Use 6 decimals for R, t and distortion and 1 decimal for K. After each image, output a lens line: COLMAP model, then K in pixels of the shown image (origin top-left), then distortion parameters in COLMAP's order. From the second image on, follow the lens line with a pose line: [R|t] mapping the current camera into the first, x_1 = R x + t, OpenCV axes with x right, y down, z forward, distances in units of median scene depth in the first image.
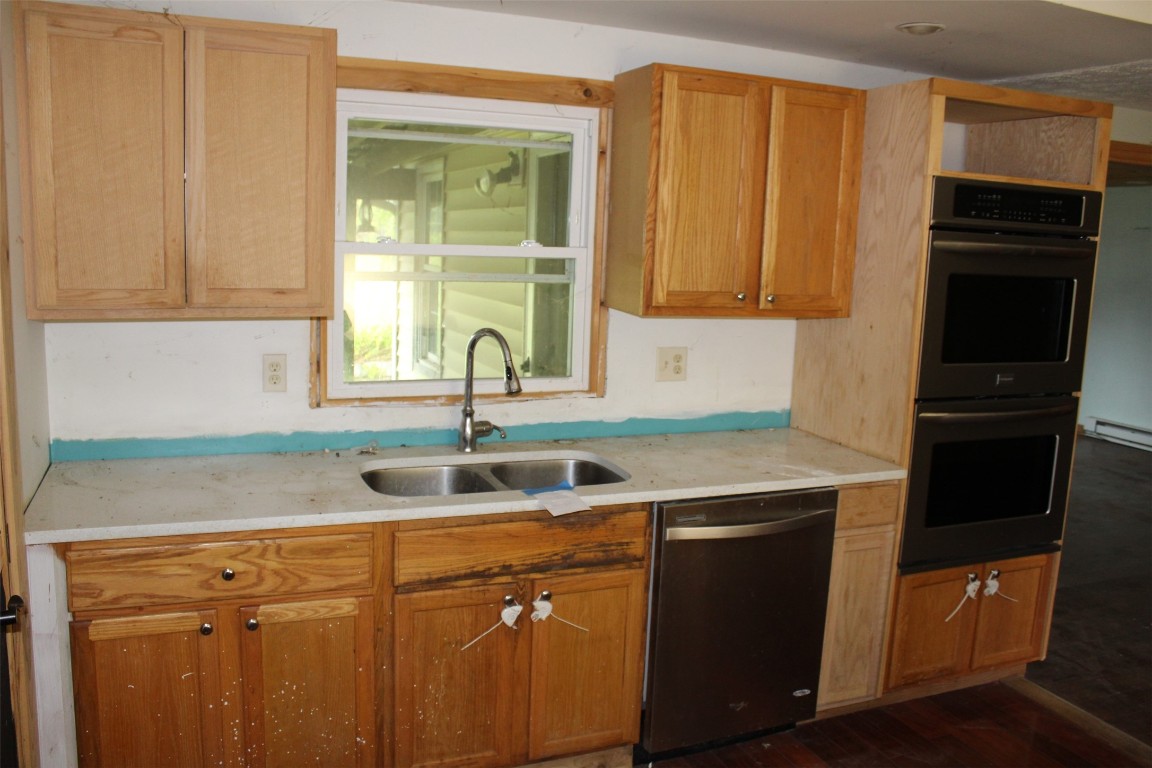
lens RADIAL K [[948.5, 0, 573.5], [0, 948.5, 384.9], [0, 0, 1]] dist [-0.166525, 0.135522]
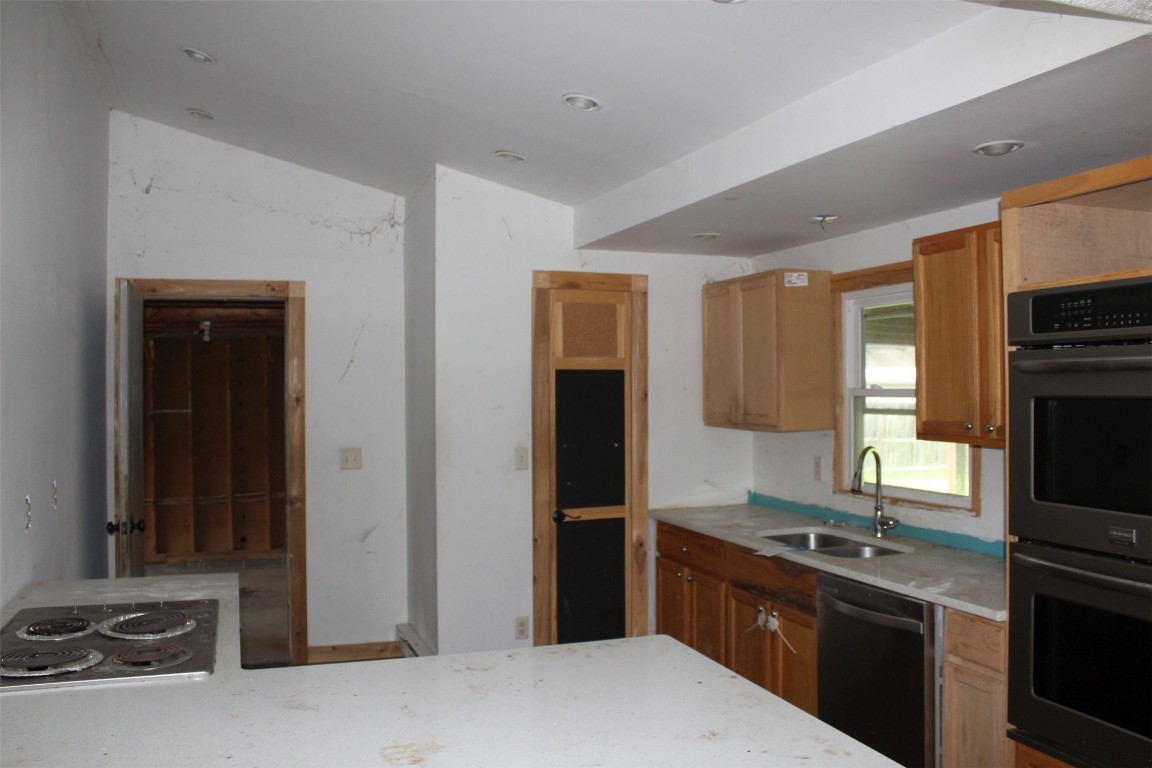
lens RADIAL K [[948.5, 0, 573.9], [0, 948.5, 382.5], [0, 0, 1]] dist [-0.166525, 0.135522]
pose [[-0.042085, -0.043284, -0.998176, 1.286555], [-0.156246, 0.987054, -0.036214, -0.033527], [0.986821, 0.154437, -0.048303, 0.599927]]
